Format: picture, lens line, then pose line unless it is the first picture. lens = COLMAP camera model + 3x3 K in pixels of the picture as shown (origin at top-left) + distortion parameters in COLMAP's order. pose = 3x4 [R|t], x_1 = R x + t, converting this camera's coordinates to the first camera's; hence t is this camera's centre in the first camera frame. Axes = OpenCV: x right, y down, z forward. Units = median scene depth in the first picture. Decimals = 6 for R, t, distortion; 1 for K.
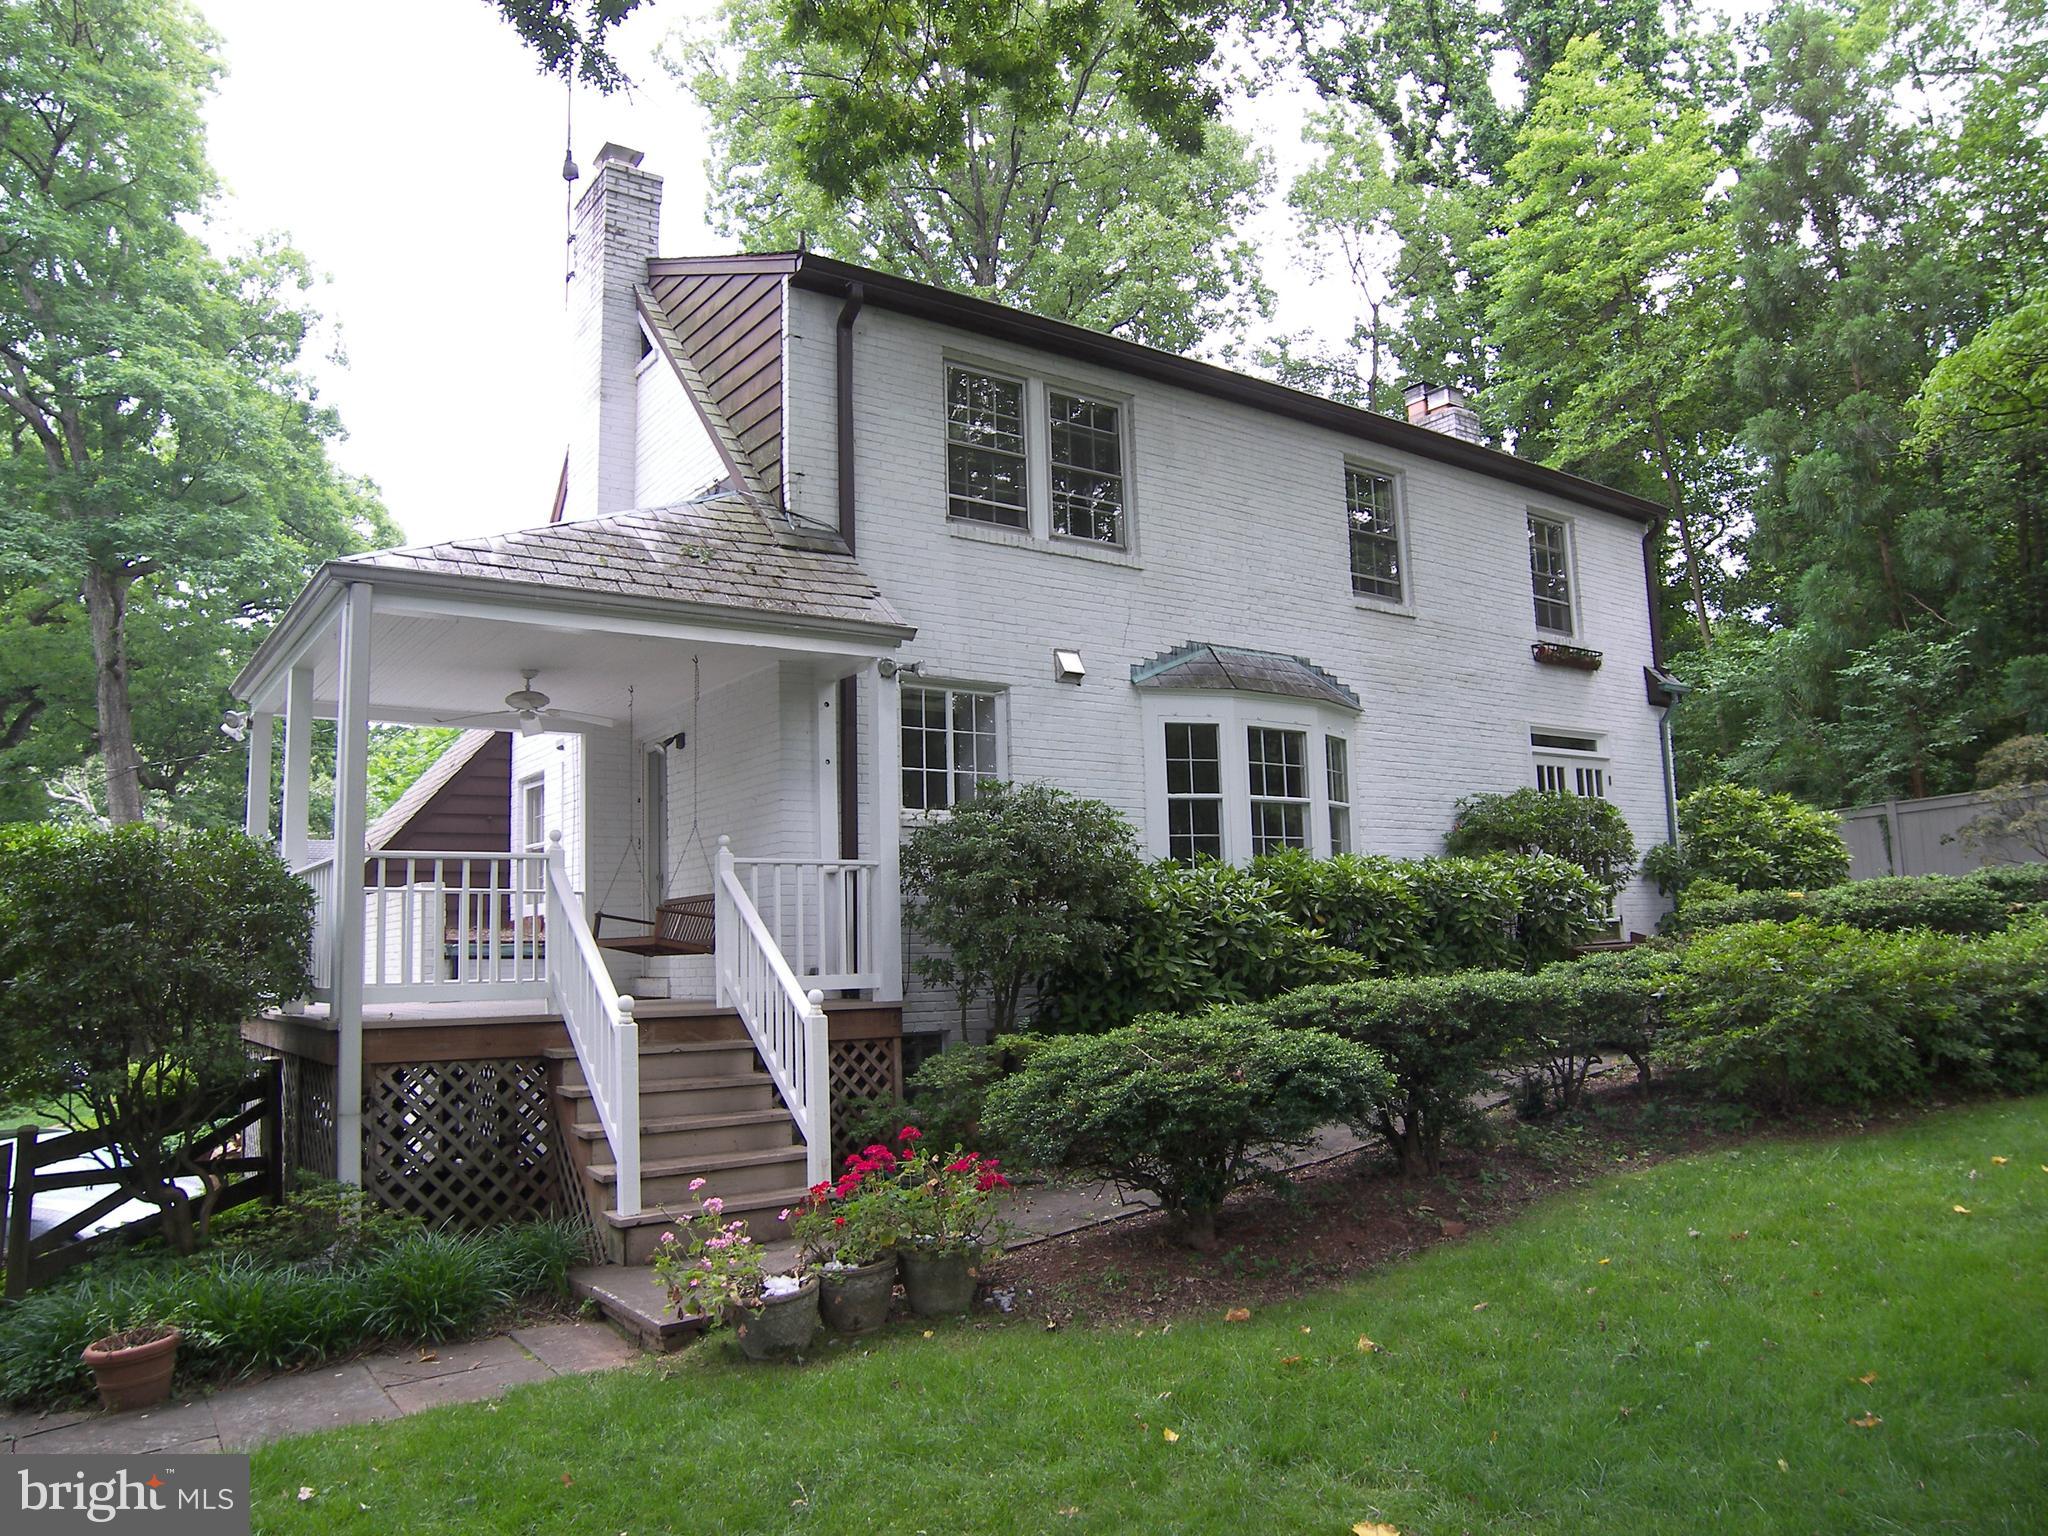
lens RADIAL K [[1442.6, 0, 1035.6], [0, 1442.6, 755.4], [0, 0, 1]] dist [-0.076857, 0.015285]
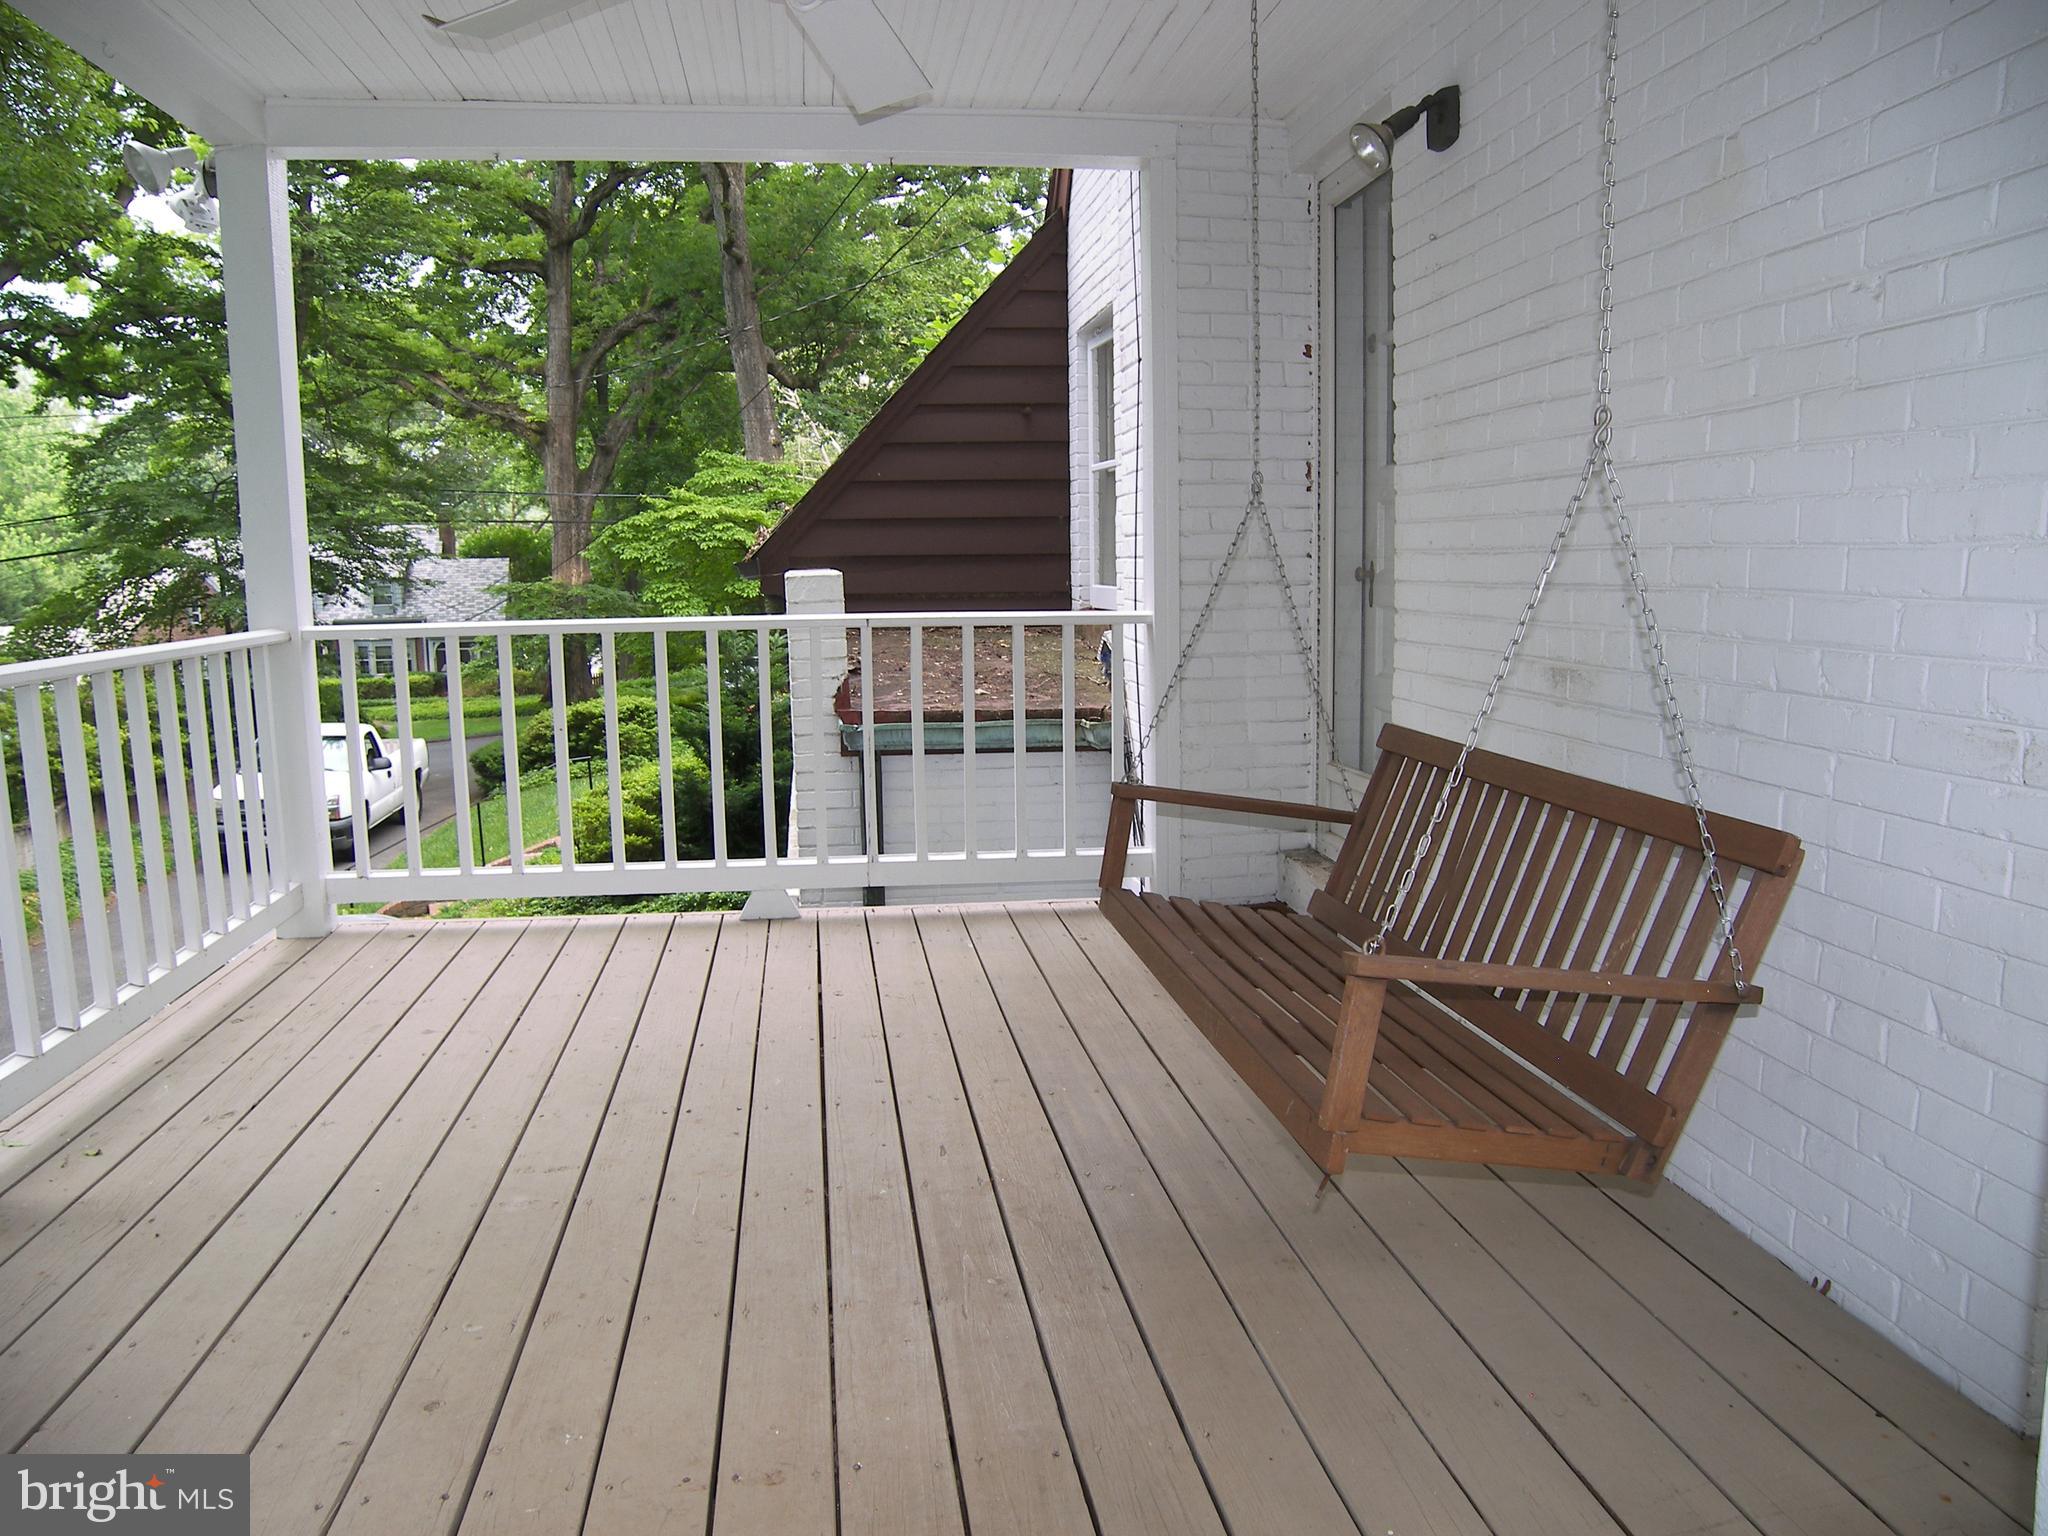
lens RADIAL K [[1442.6, 0, 1022.1], [0, 1442.6, 764.3], [0, 0, 1]] dist [-0.076857, 0.015285]
pose [[0.887578, 0.083903, -0.452951, -0.146483], [0.049767, 0.960053, 0.275356, 0.024302], [0.457960, -0.266942, 0.847947, 0.550541]]
